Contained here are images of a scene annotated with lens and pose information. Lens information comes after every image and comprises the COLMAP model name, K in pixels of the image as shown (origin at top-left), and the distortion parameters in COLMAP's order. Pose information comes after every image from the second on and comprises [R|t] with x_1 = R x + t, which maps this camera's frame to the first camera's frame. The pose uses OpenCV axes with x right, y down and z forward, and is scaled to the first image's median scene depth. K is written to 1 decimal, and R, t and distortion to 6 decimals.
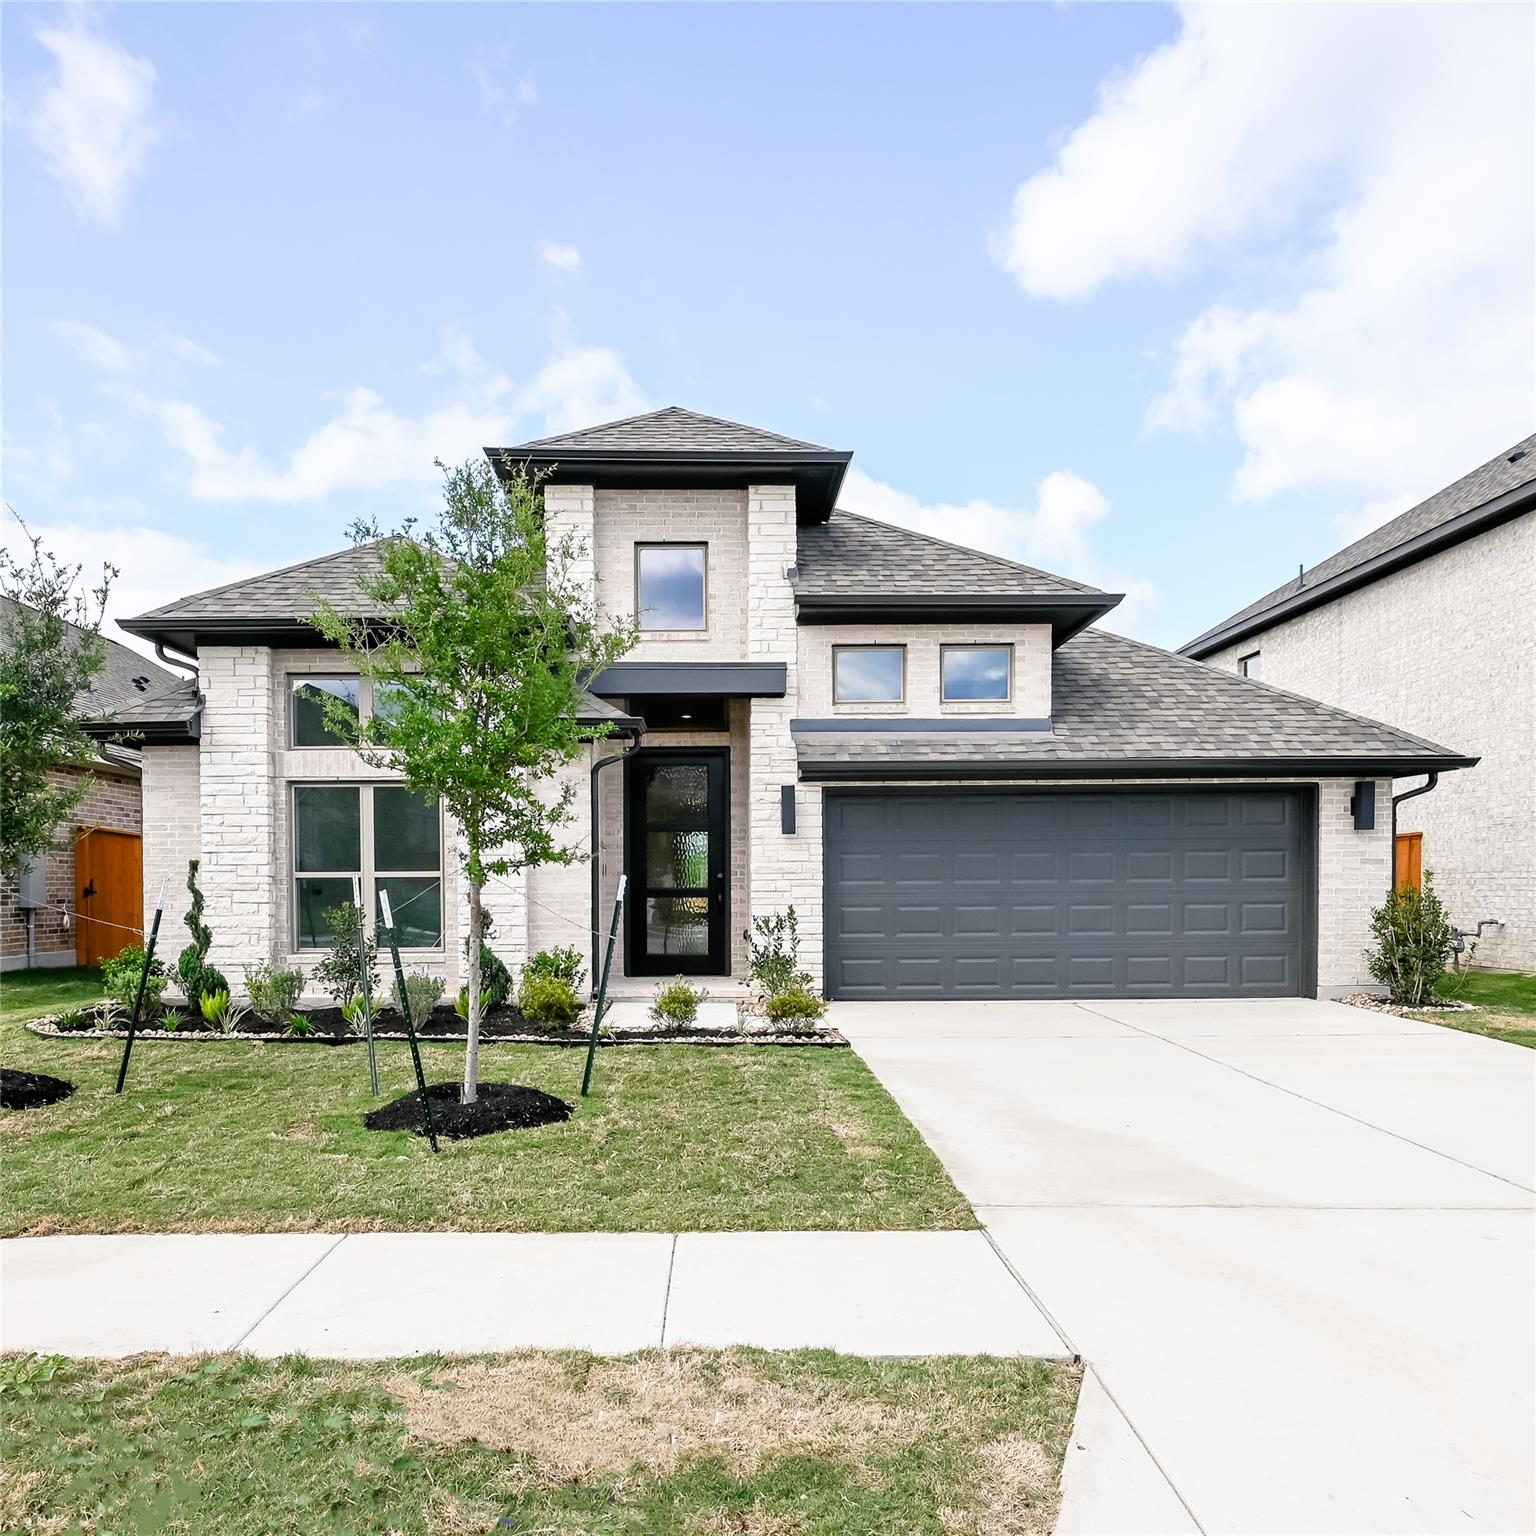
lens RADIAL K [[669.2, 0, 768.0], [0, 669.2, 768.0], [0, 0, 1]] dist [-0.000628, -0.000023]
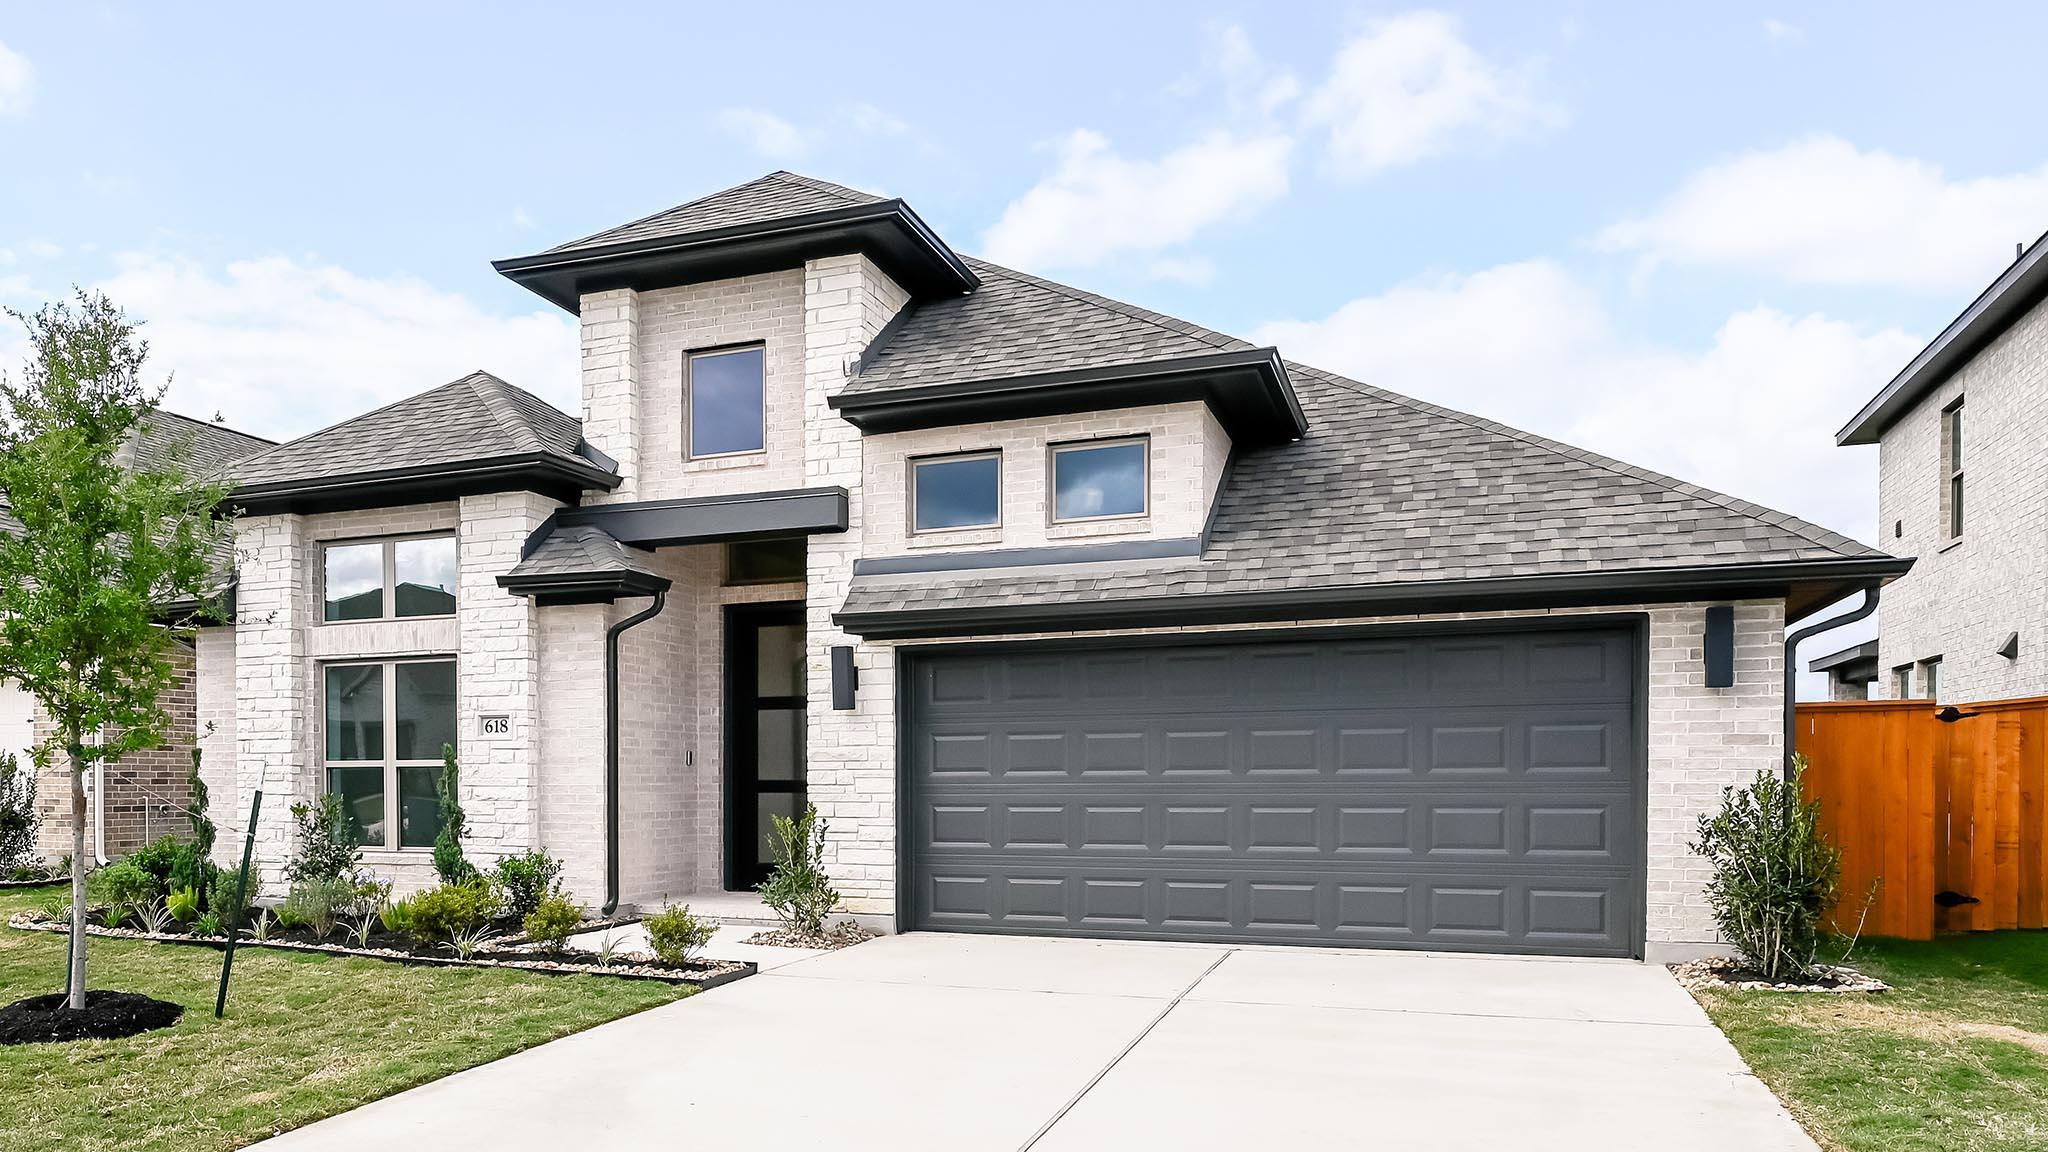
lens RADIAL K [[891.8, 0, 1020.0], [0, 891.8, 621.9], [0, 0, 1]] dist [0.000827, -0.000172]
pose [[0.969048, -0.040264, -0.243566, 0.463254], [0.039842, 0.999184, -0.006661, 0.012854], [0.243635, -0.003249, 0.969861, 0.058374]]
